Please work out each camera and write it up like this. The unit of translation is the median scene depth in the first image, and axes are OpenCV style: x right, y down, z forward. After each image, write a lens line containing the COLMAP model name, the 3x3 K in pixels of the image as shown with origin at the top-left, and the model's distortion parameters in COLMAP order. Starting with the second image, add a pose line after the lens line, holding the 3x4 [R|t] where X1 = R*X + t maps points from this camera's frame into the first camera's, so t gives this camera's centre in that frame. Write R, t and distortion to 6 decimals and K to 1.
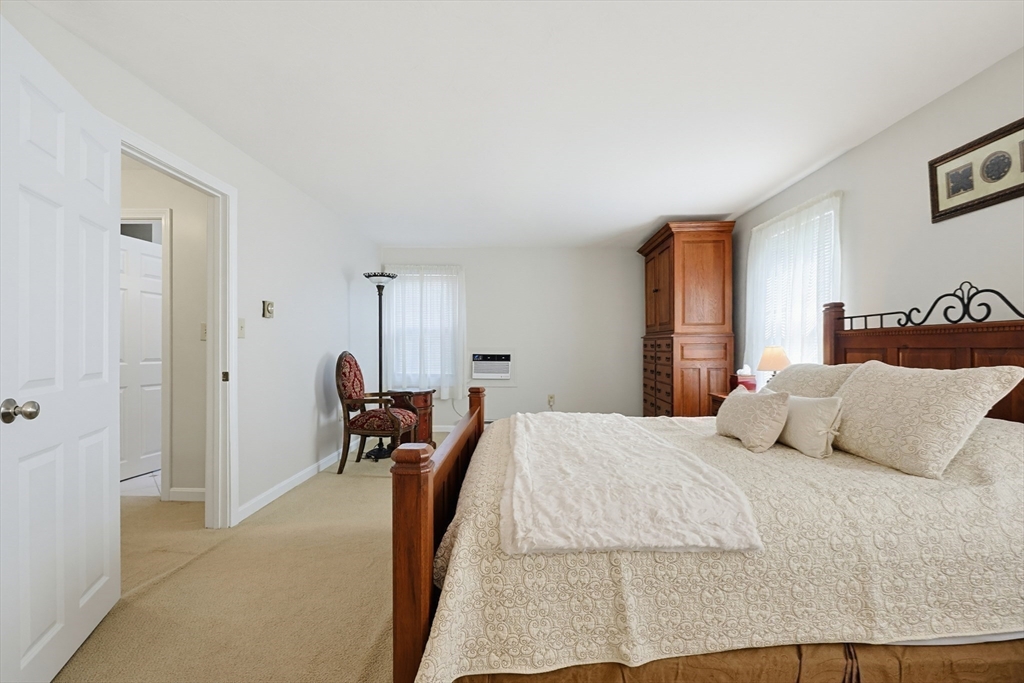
lens RADIAL K [[435.4, 0, 506.3], [0, 435.4, 354.5], [0, 0, 1]] dist [0.001033, -0.000077]
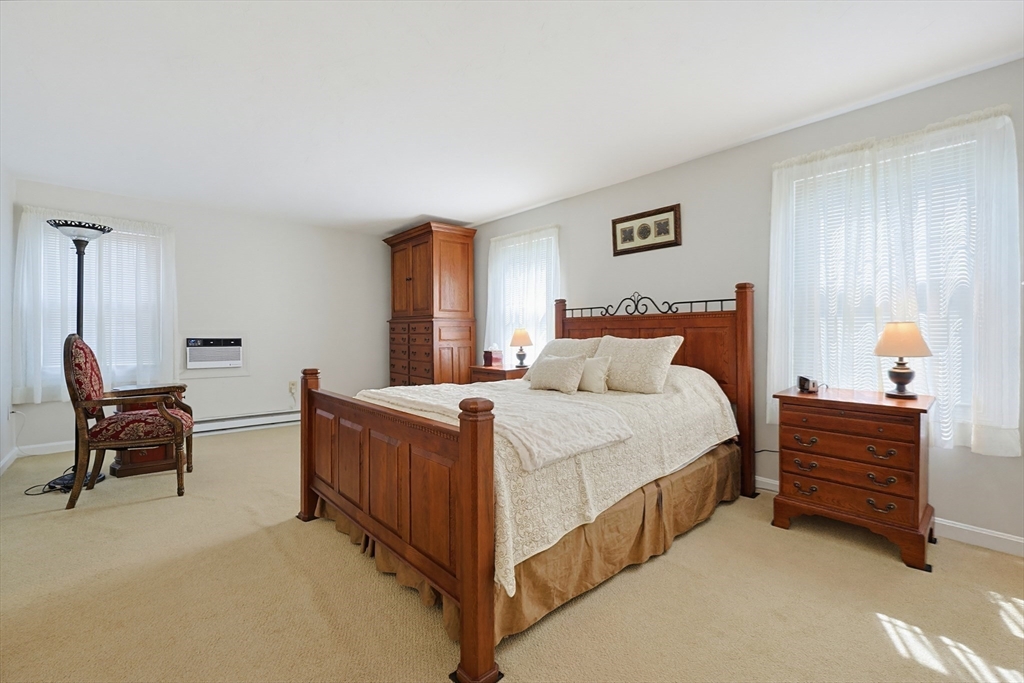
lens RADIAL K [[441.5, 0, 505.8], [0, 441.5, 341.0], [0, 0, 1]] dist [-0.000029, -0.000188]
pose [[0.735909, -0.011632, 0.676980, -0.610905], [0.012132, 0.999918, 0.003993, 0.024536], [-0.676972, 0.005275, 0.735990, 0.011824]]
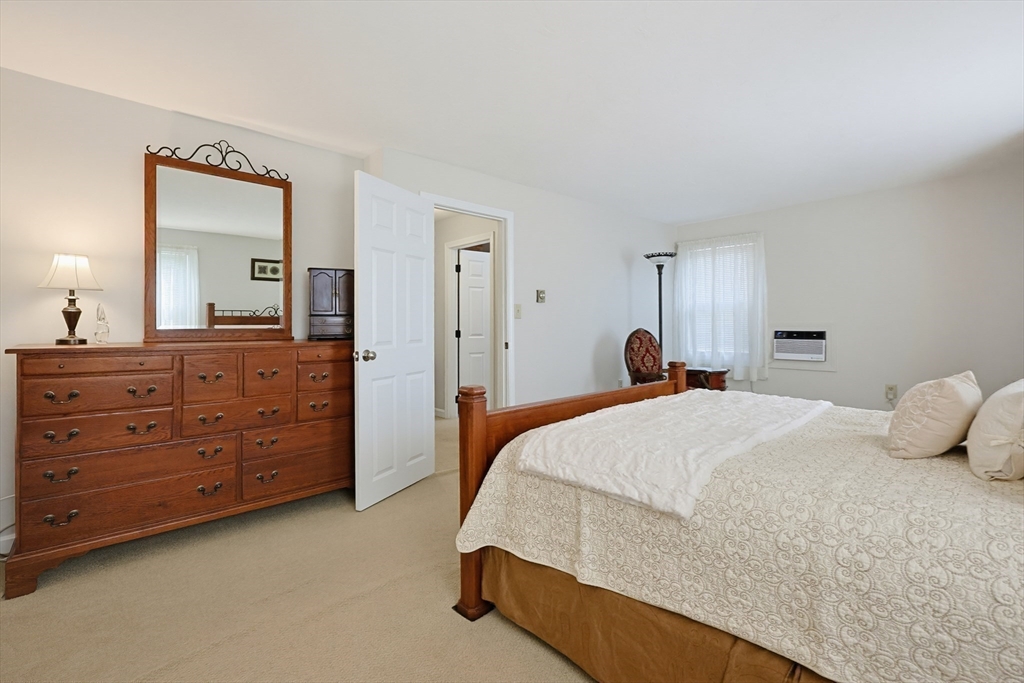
lens RADIAL K [[448.2, 0, 510.9], [0, 448.2, 326.5], [0, 0, 1]] dist [-0.000580, -0.000054]
pose [[0.694839, -0.008313, -0.719117, 0.630446], [-0.002120, 0.999905, -0.013607, 0.011650], [0.719162, 0.010980, 0.694756, -0.009313]]
